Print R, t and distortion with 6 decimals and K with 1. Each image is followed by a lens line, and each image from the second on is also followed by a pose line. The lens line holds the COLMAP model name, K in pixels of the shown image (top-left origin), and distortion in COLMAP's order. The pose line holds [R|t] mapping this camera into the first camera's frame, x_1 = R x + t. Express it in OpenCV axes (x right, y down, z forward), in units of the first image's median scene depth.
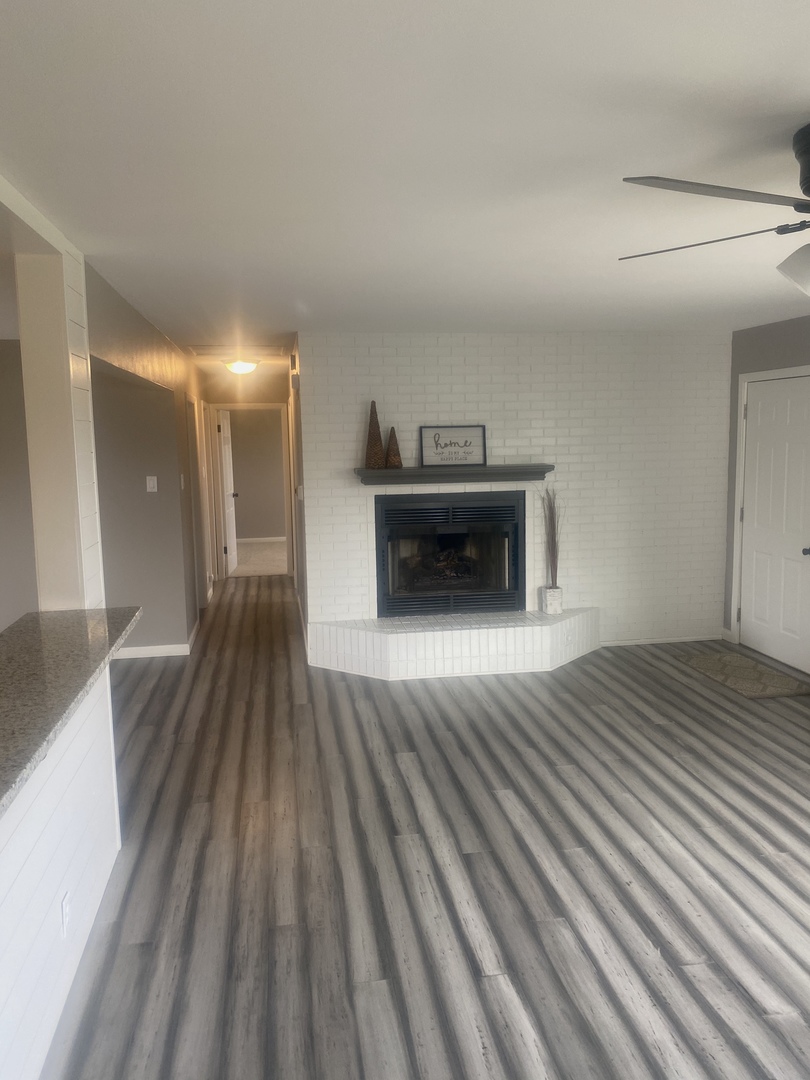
lens RADIAL K [[819.3, 0, 405.0], [0, 819.3, 540.0], [0, 0, 1]] dist [0.024800, -0.002801]
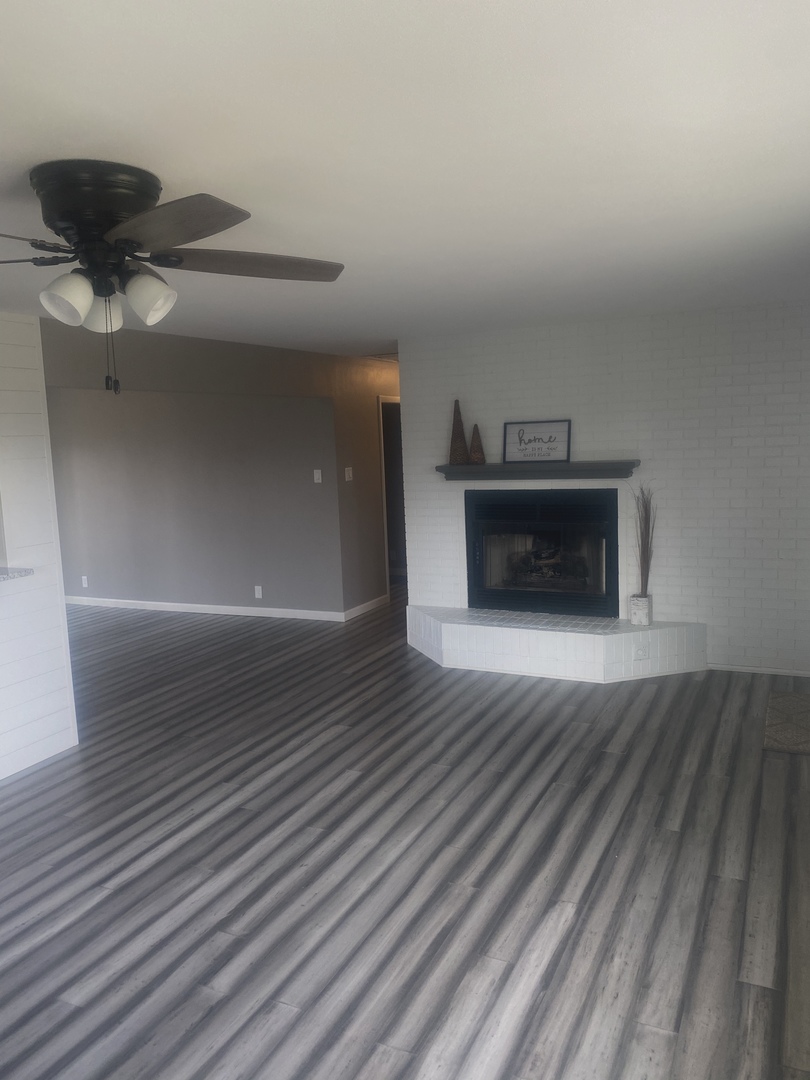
lens RADIAL K [[809.2, 0, 405.0], [0, 809.2, 540.0], [0, 0, 1]] dist [0.023002, -0.002927]
pose [[0.824651, 0.058887, -0.562568, 0.485443], [-0.049823, 0.998263, 0.031459, -0.020029], [0.563443, 0.002086, 0.826152, 0.109314]]
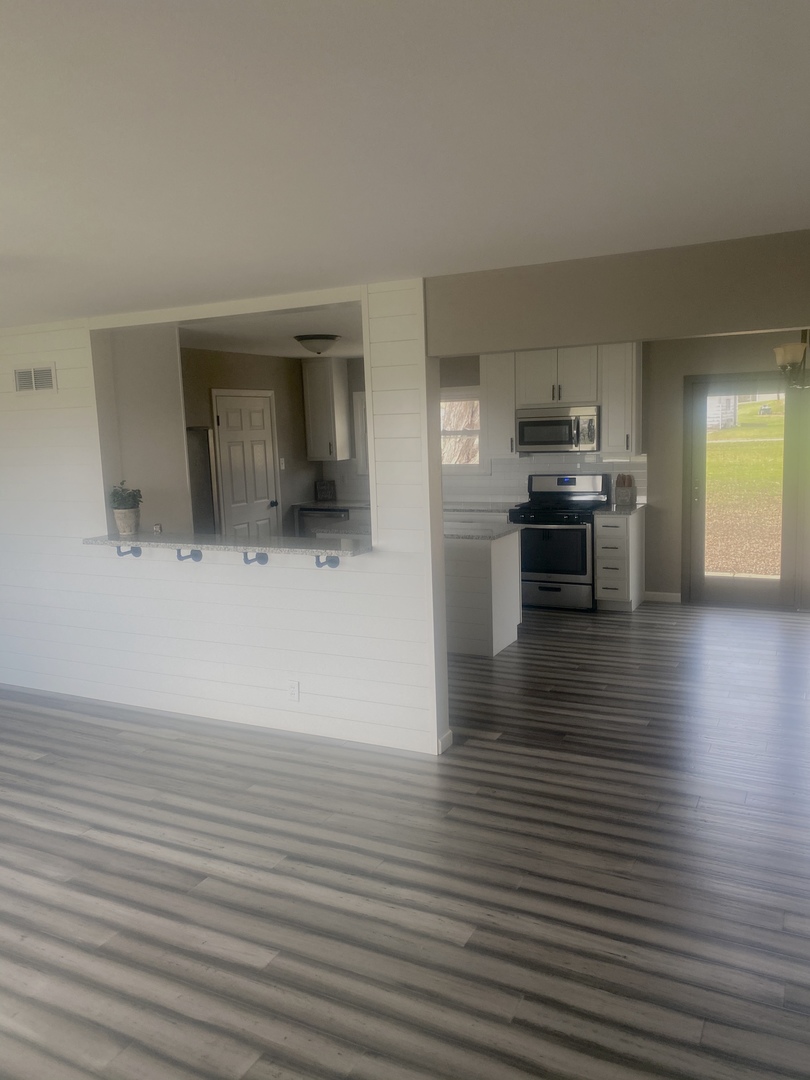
lens RADIAL K [[819.3, 0, 405.0], [0, 819.3, 540.0], [0, 0, 1]] dist [0.024800, -0.002801]
pose [[-0.584929, 0.157704, -0.795605, 0.355044], [-0.059719, 0.969879, 0.236154, -0.133281], [0.808883, 0.185646, -0.557892, 0.917683]]
